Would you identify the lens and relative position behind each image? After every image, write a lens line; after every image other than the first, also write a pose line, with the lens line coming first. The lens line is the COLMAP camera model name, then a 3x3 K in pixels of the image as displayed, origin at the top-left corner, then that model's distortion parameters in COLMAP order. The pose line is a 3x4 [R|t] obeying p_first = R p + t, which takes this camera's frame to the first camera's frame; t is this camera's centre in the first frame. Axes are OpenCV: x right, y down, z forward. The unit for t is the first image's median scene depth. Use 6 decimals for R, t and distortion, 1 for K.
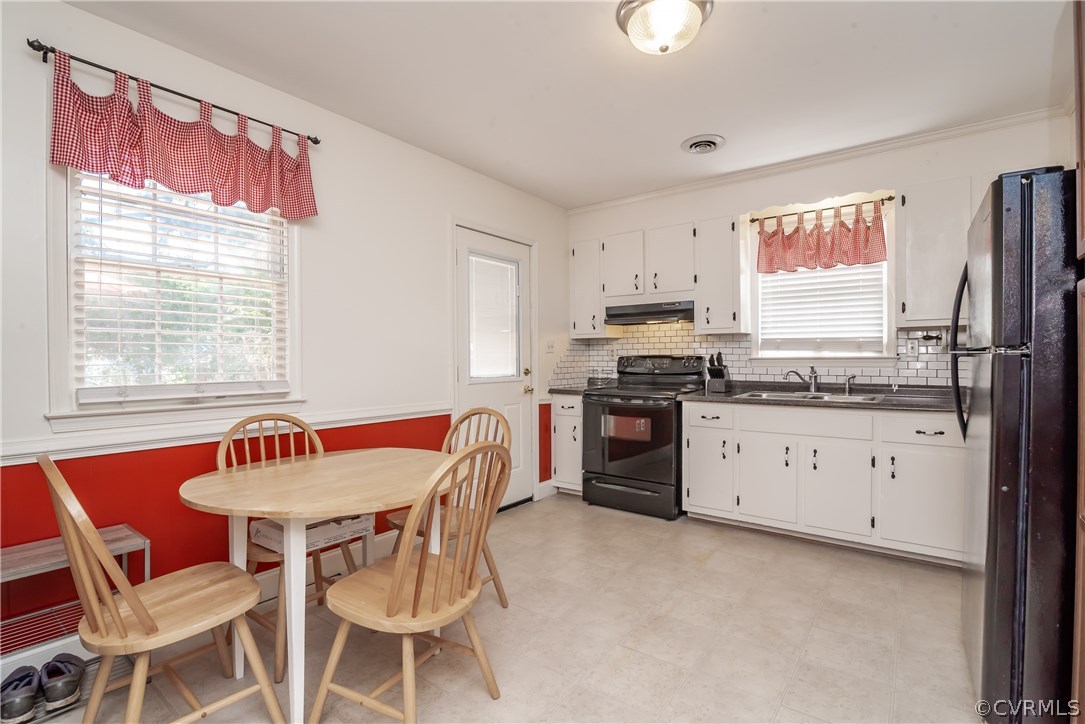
lens RADIAL K [[500.8, 0, 545.2], [0, 500.8, 364.2], [0, 0, 1]] dist [-0.012725, -0.001011]
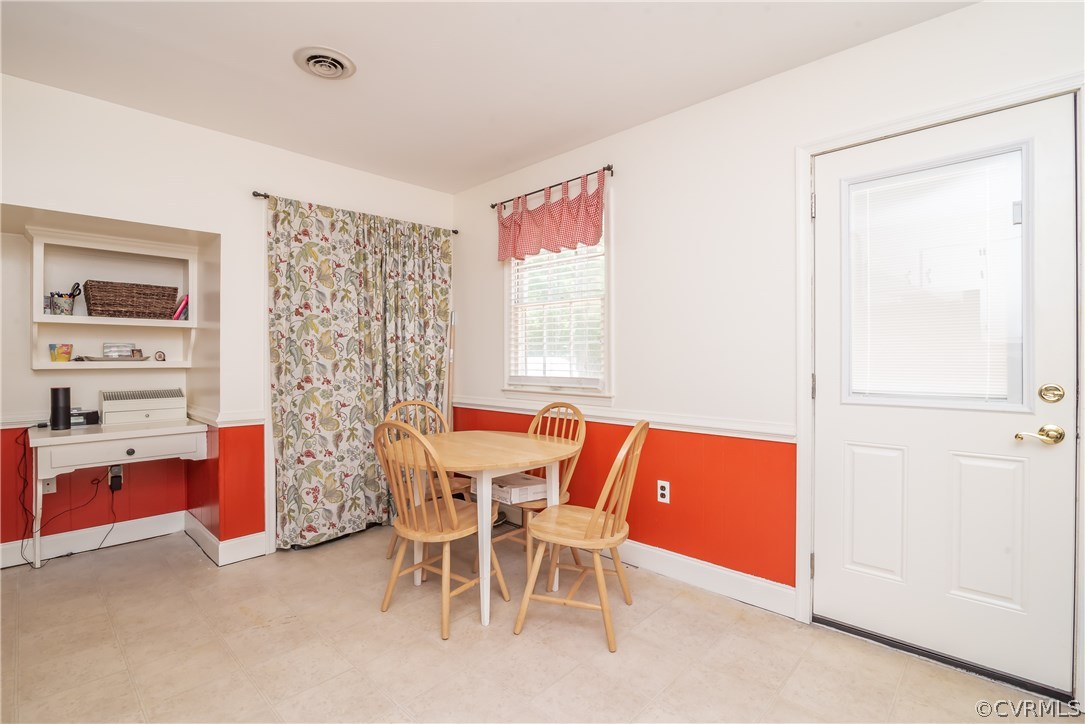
lens RADIAL K [[500.8, 0, 542.8], [0, 500.8, 360.1], [0, 0, 1]] dist [-0.012725, -0.001011]
pose [[-0.113757, 0.006700, -0.993486, 0.479075], [-0.008311, 0.999936, 0.007695, -0.013491], [0.993474, 0.009132, -0.113694, 0.686292]]
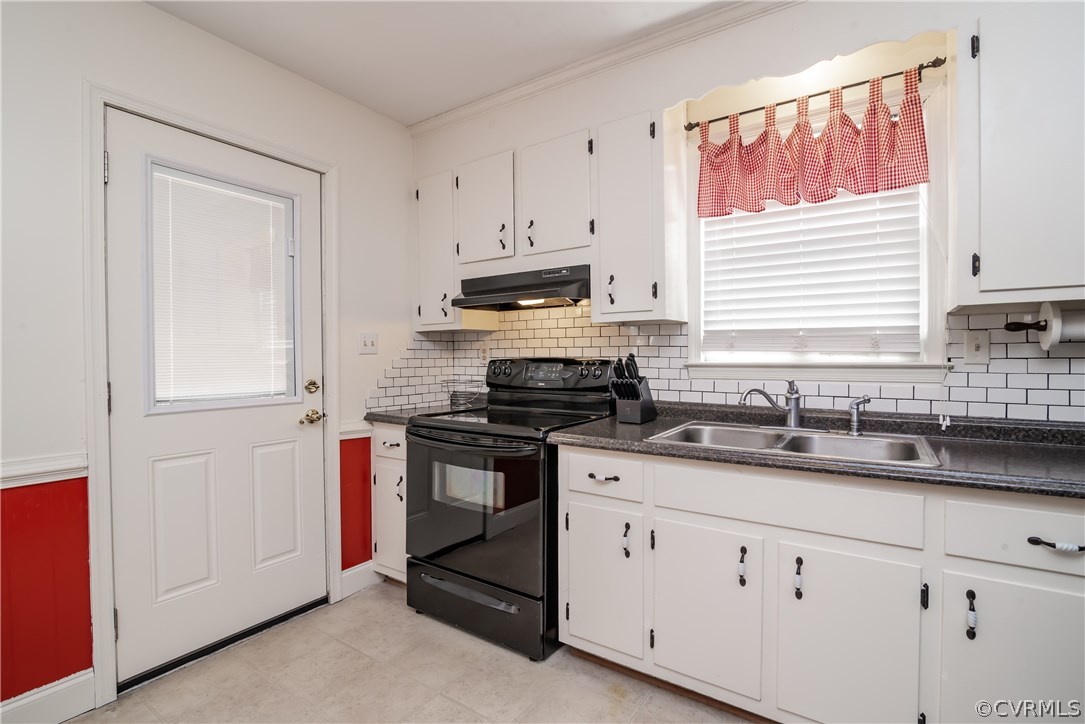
lens RADIAL K [[500.8, 0, 543.4], [0, 500.8, 363.6], [0, 0, 1]] dist [-0.012725, -0.001011]
pose [[0.998976, 0.000608, 0.045244, 0.230714], [-0.000709, 0.999997, 0.002205, -0.014439], [-0.045243, -0.002235, 0.998974, 0.449442]]
